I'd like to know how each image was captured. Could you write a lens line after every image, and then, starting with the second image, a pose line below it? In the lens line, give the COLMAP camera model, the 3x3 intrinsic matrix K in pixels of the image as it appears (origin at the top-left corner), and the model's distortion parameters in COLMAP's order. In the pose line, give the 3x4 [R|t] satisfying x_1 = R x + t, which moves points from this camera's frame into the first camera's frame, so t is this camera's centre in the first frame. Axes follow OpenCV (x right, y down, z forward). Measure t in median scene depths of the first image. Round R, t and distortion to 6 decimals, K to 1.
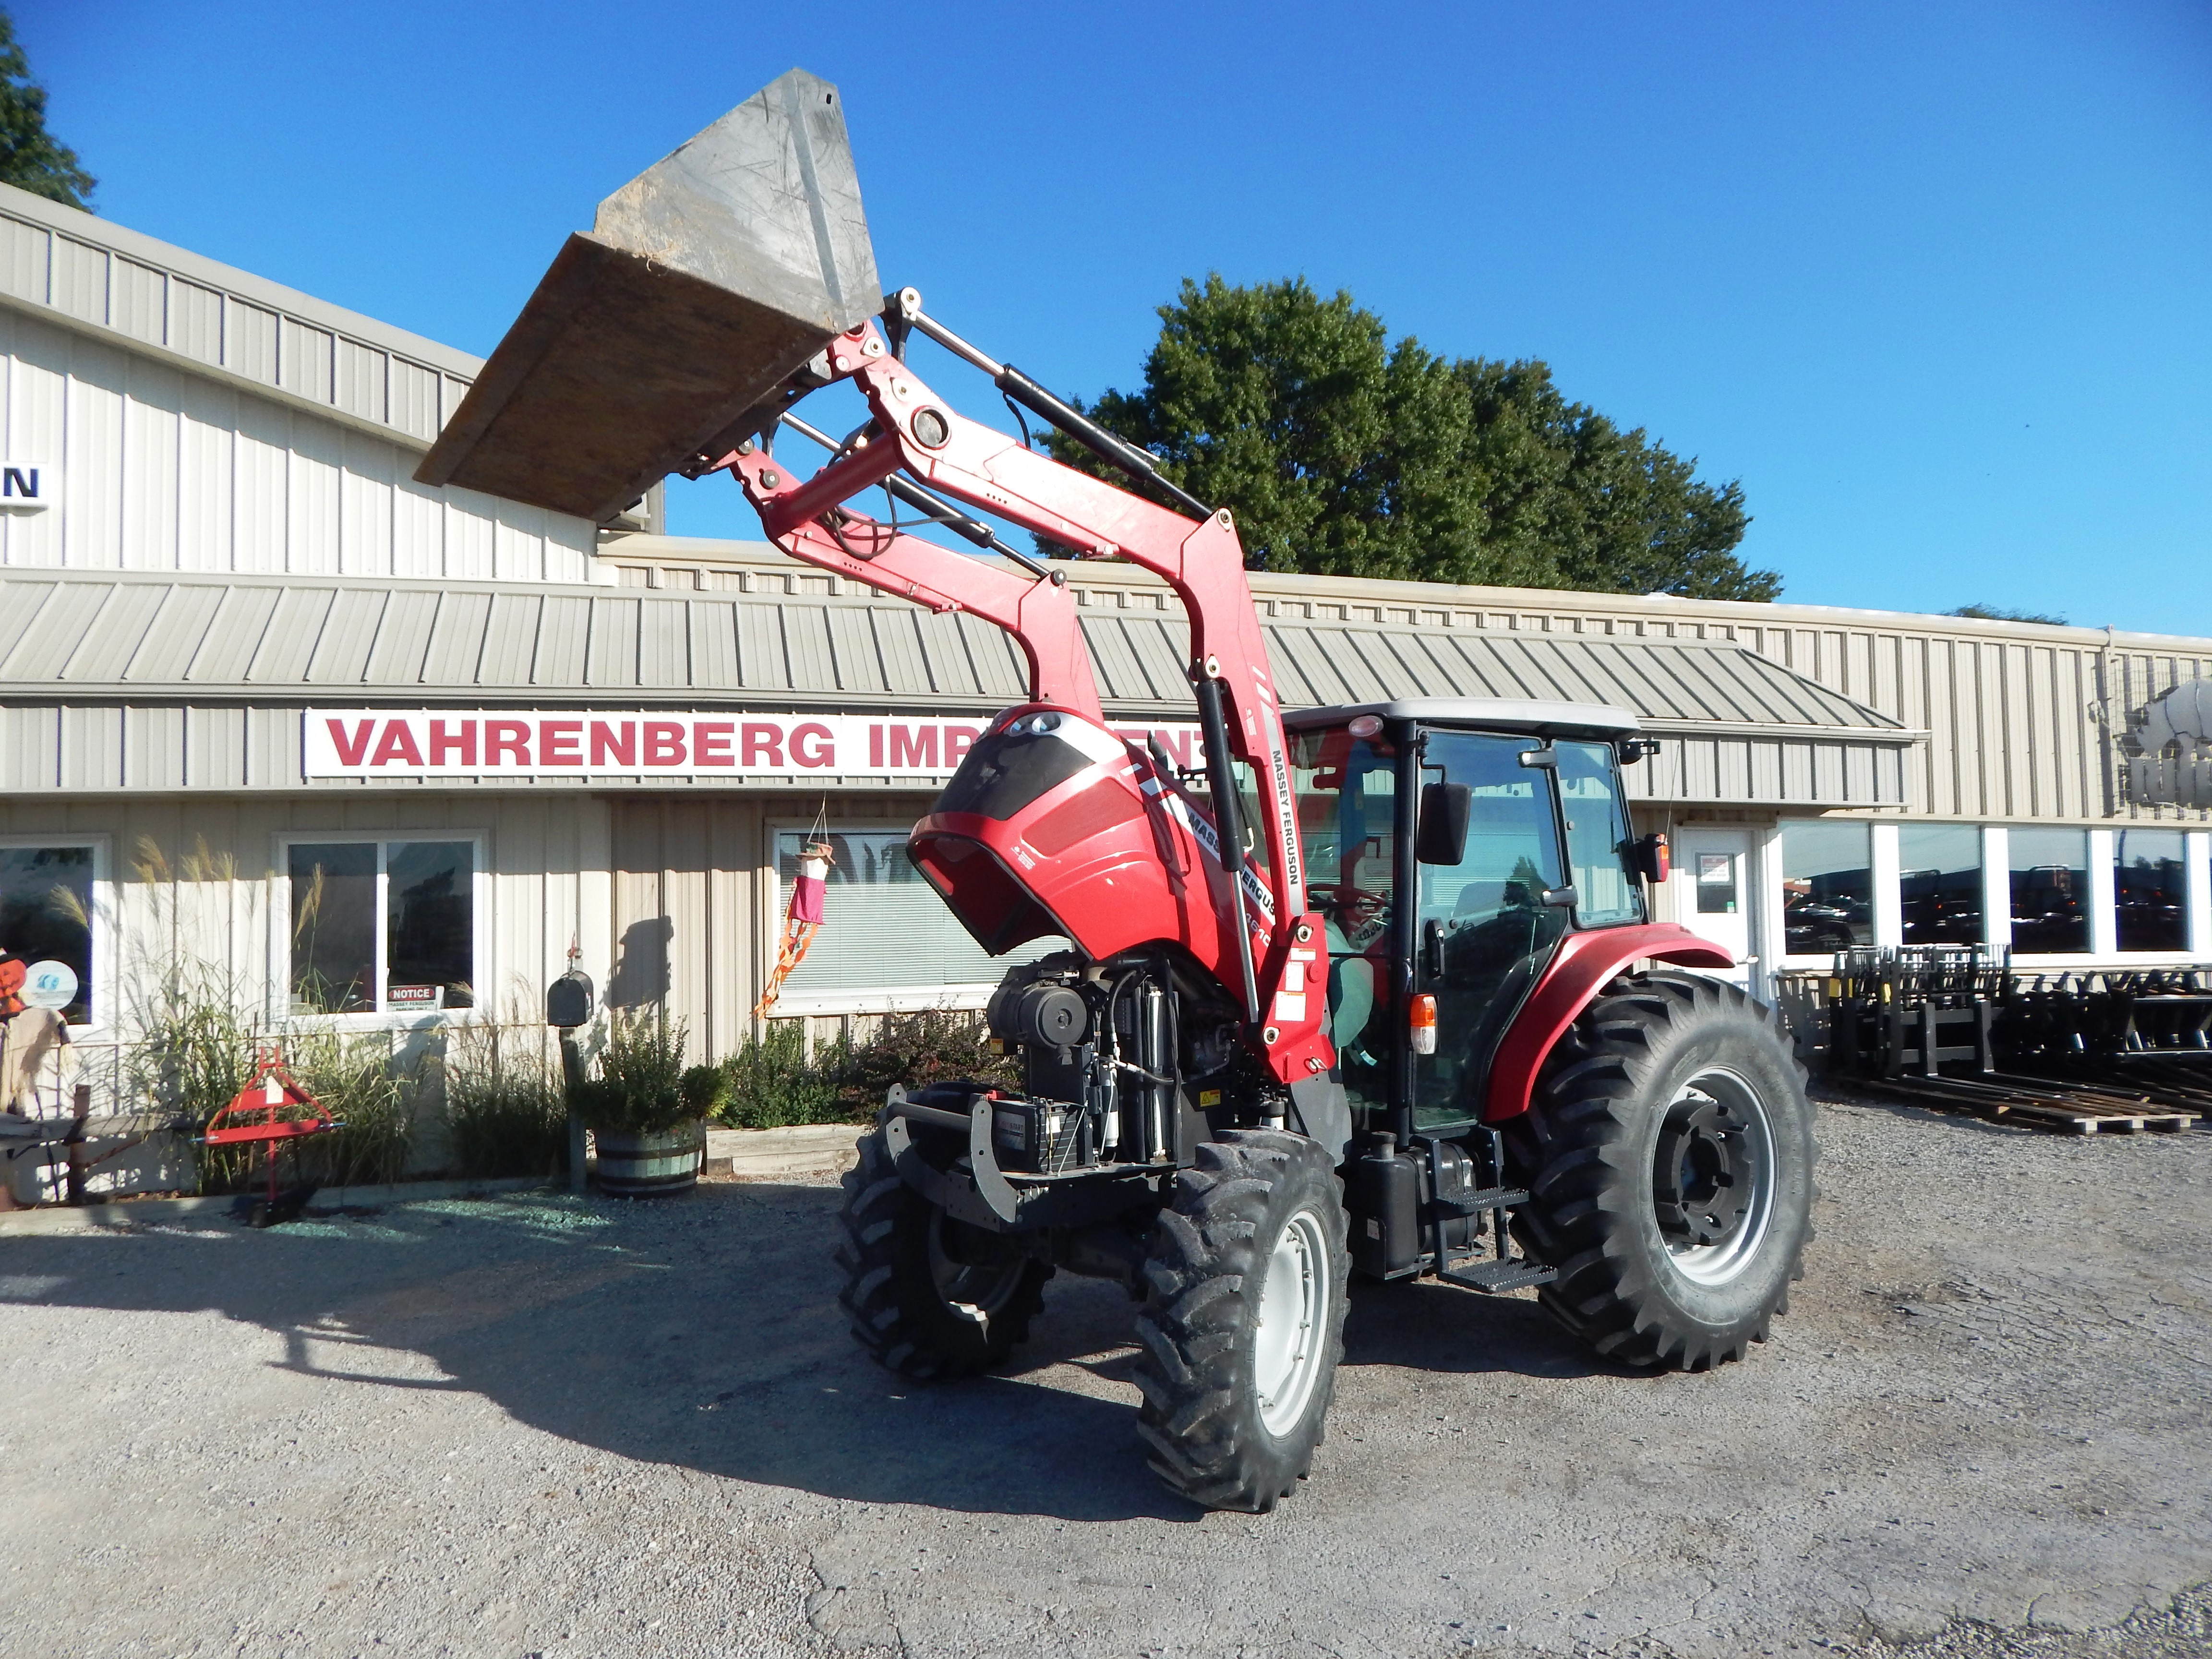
lens RADIAL K [[1469.4, 0, 1106.7], [0, 1469.4, 816.4], [0, 0, 1]] dist [-0.000889, -0.001957]
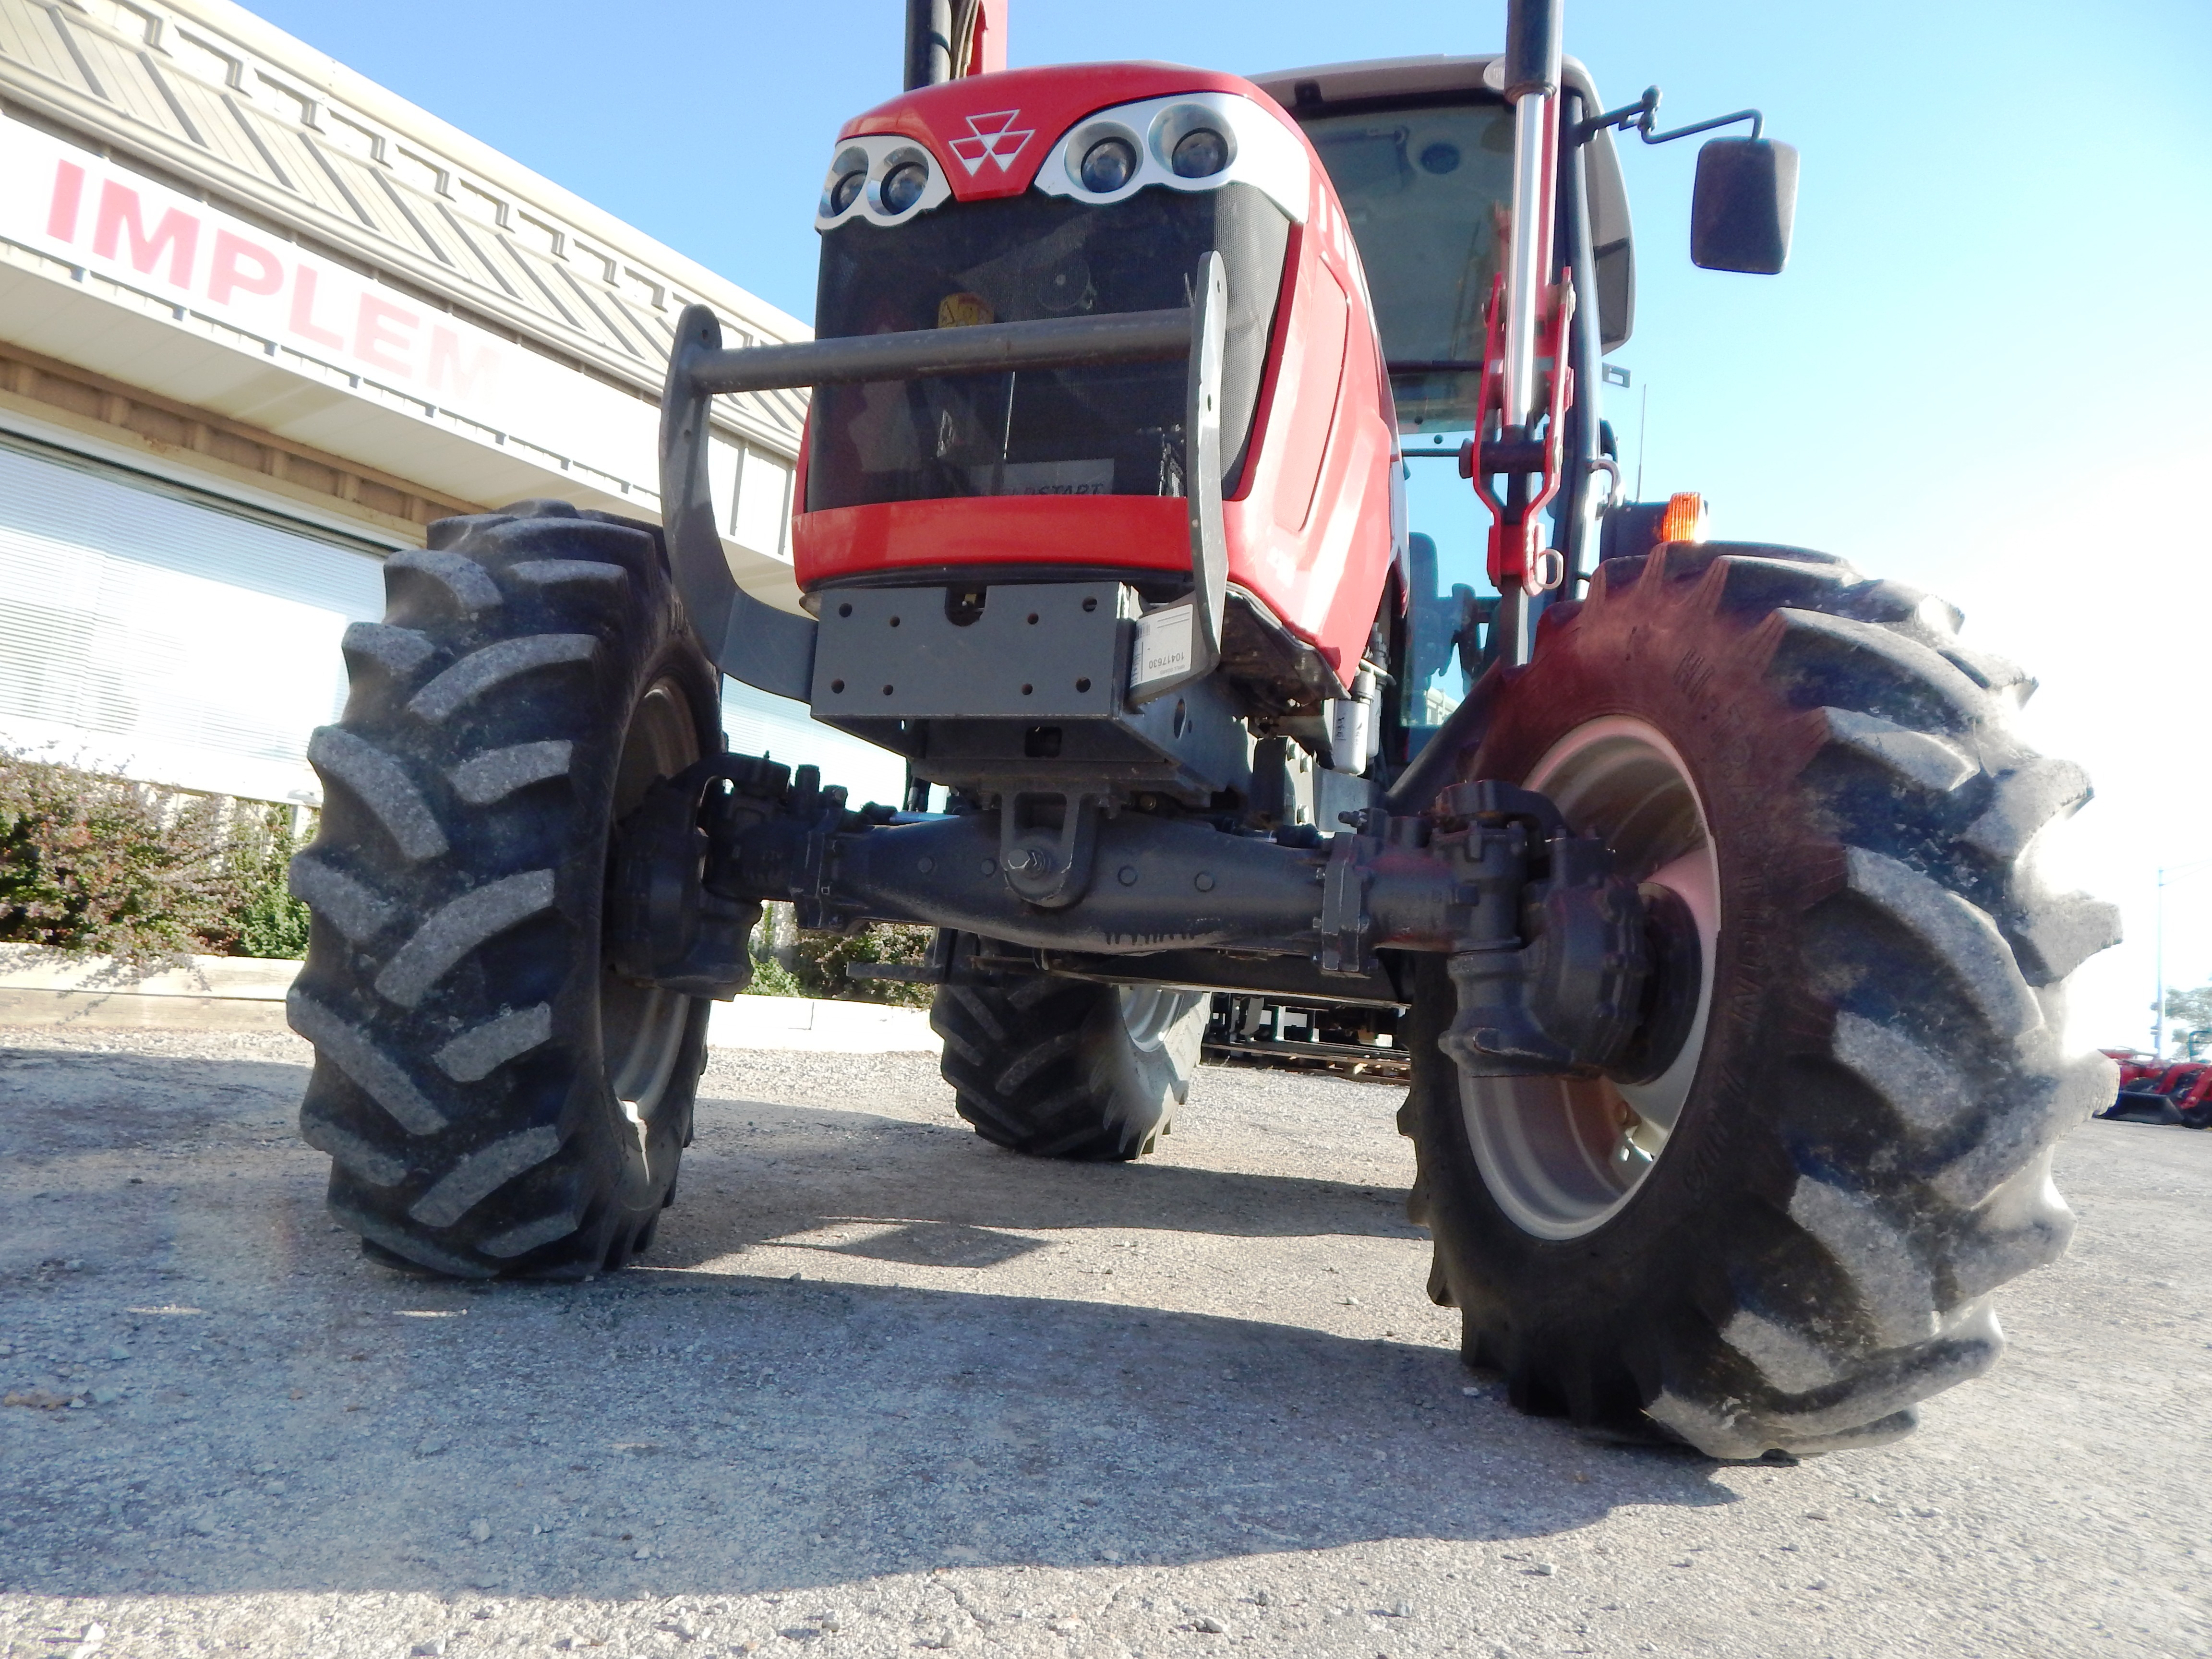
lens RADIAL K [[1451.2, 0, 1107.6], [0, 1451.2, 852.6], [0, 0, 1]] dist [-0.004443, -0.002862]
pose [[0.796839, 0.145223, 0.586480, -0.134942], [-0.128091, 0.989224, -0.070914, 0.176032], [-0.590458, -0.018616, 0.806854, 0.385375]]
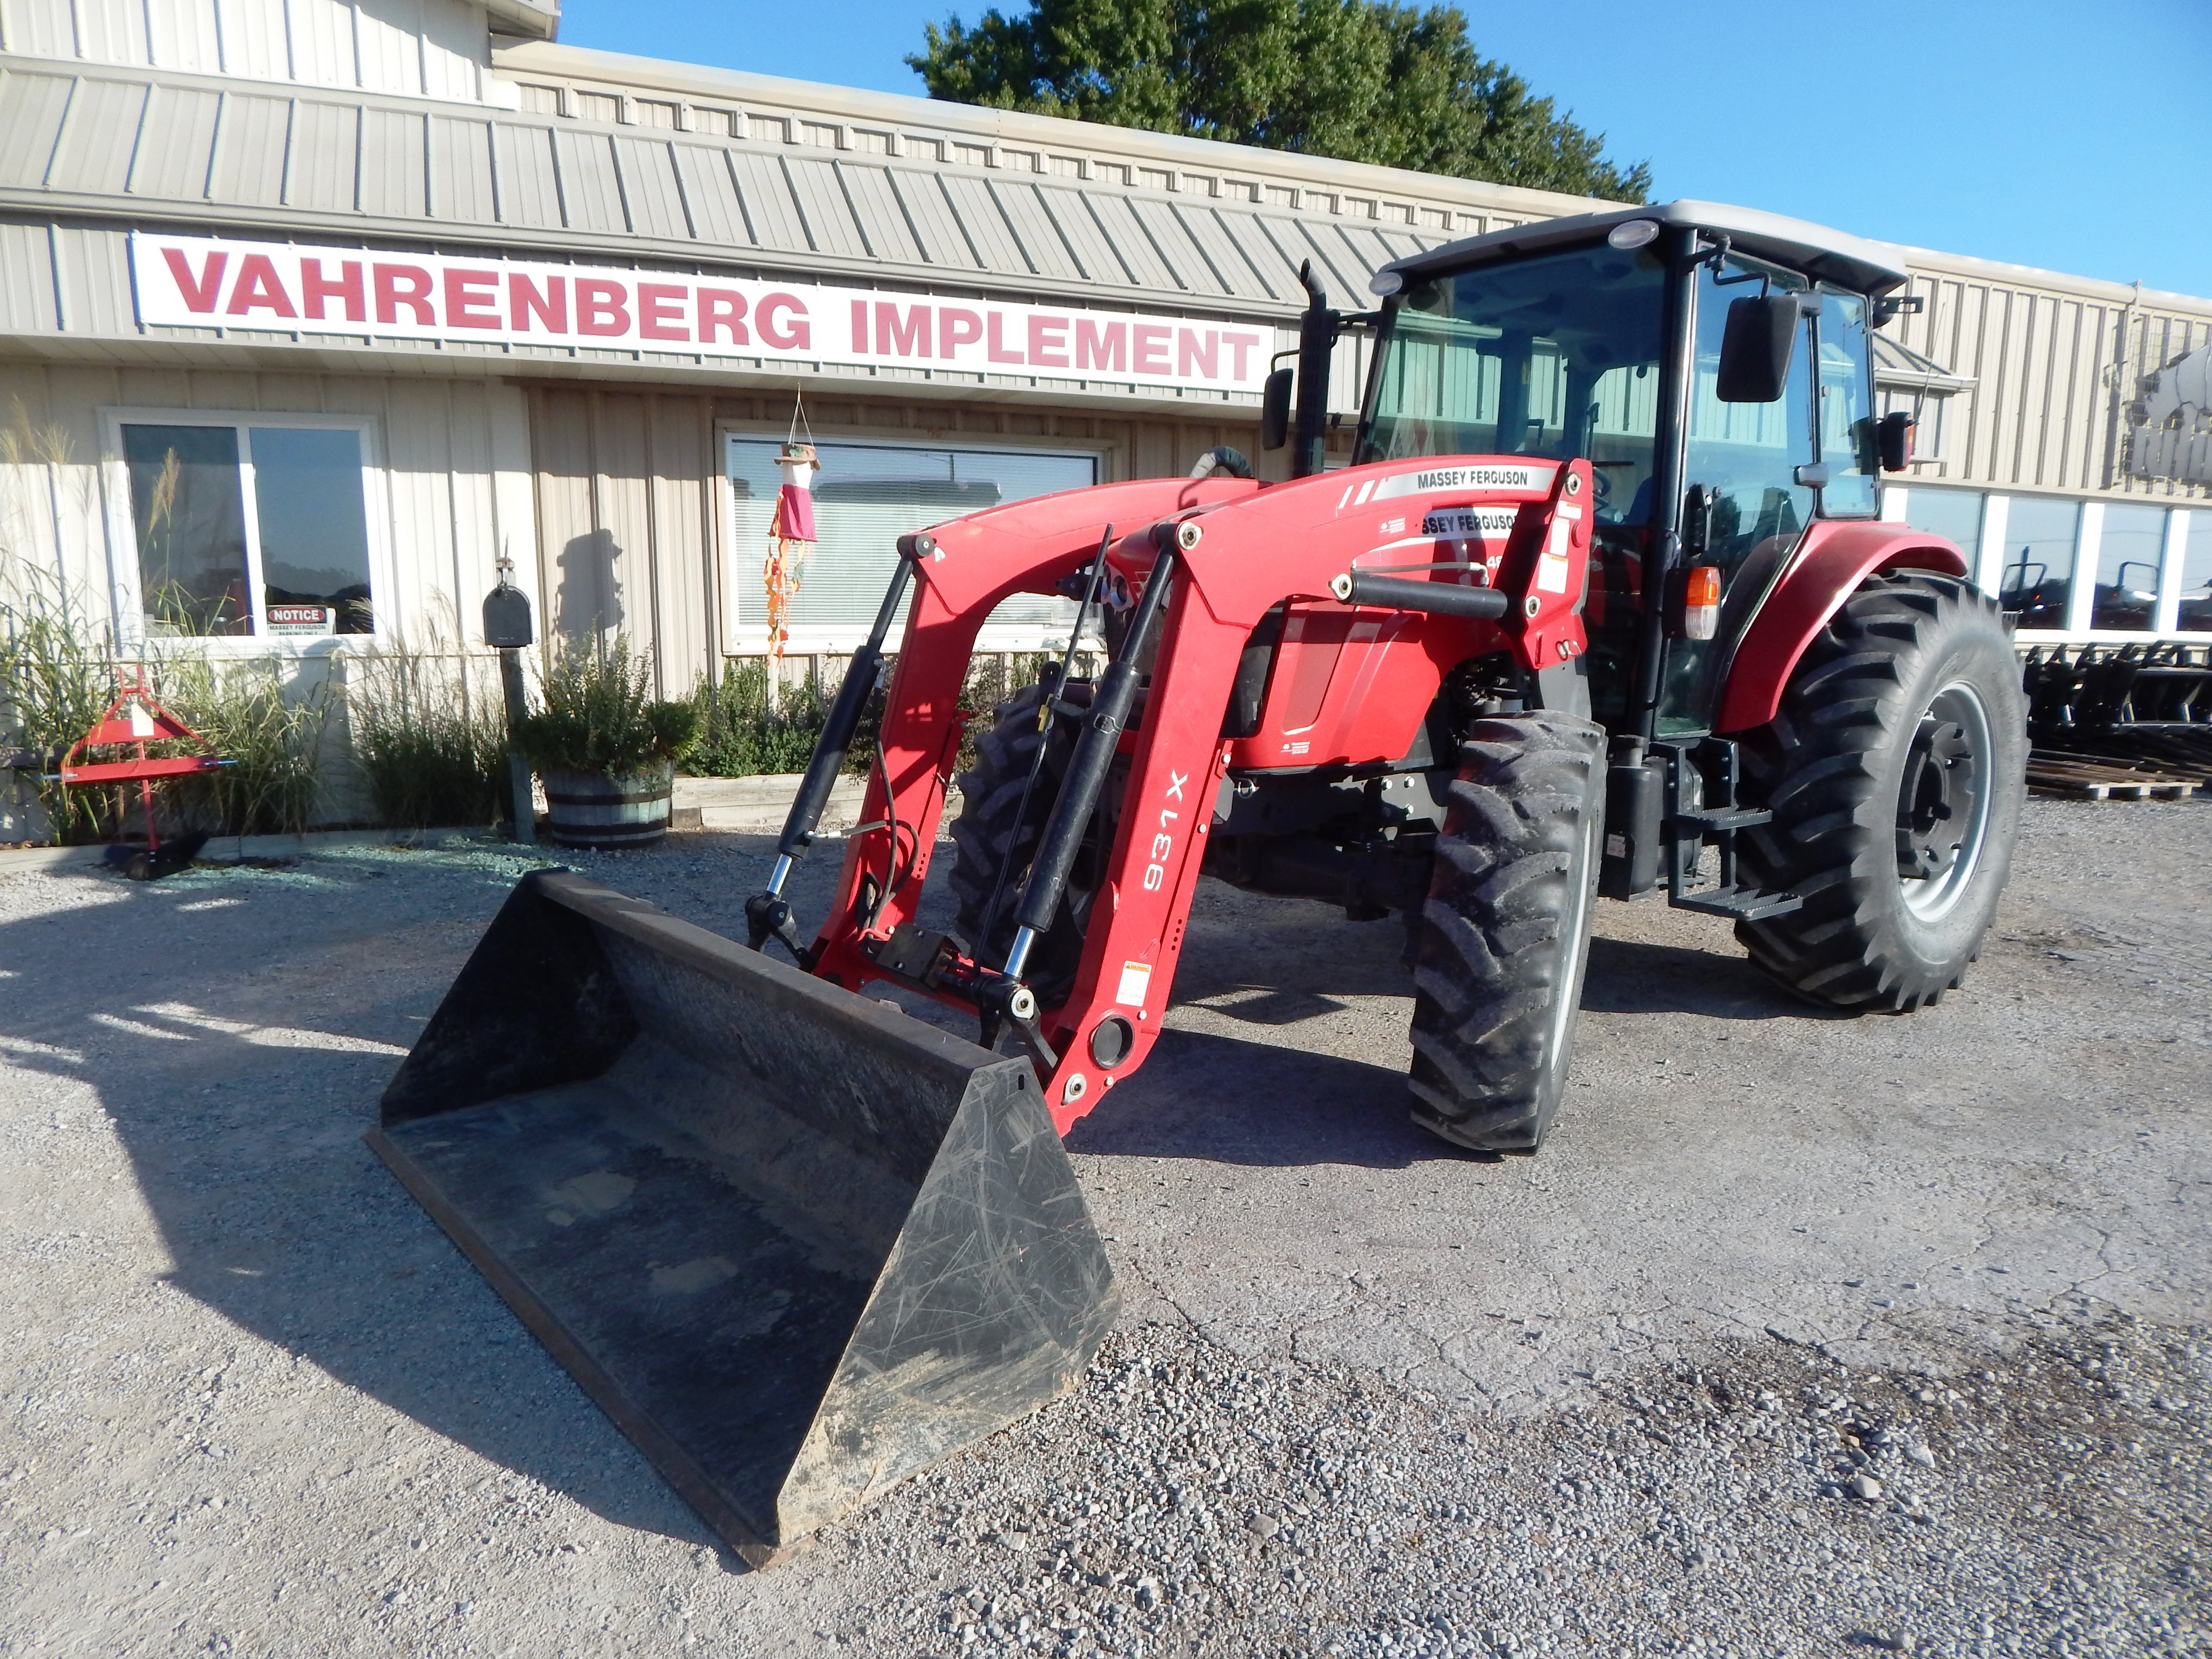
lens RADIAL K [[1469.6, 0, 1106.0], [0, 1469.6, 829.5], [0, 0, 1]] dist [0.006840, -0.003126]
pose [[0.994588, 0.005928, 0.103724, -0.106815], [-0.027285, 0.978229, 0.205727, 0.058241], [-0.100247, -0.207444, 0.973097, 0.118698]]
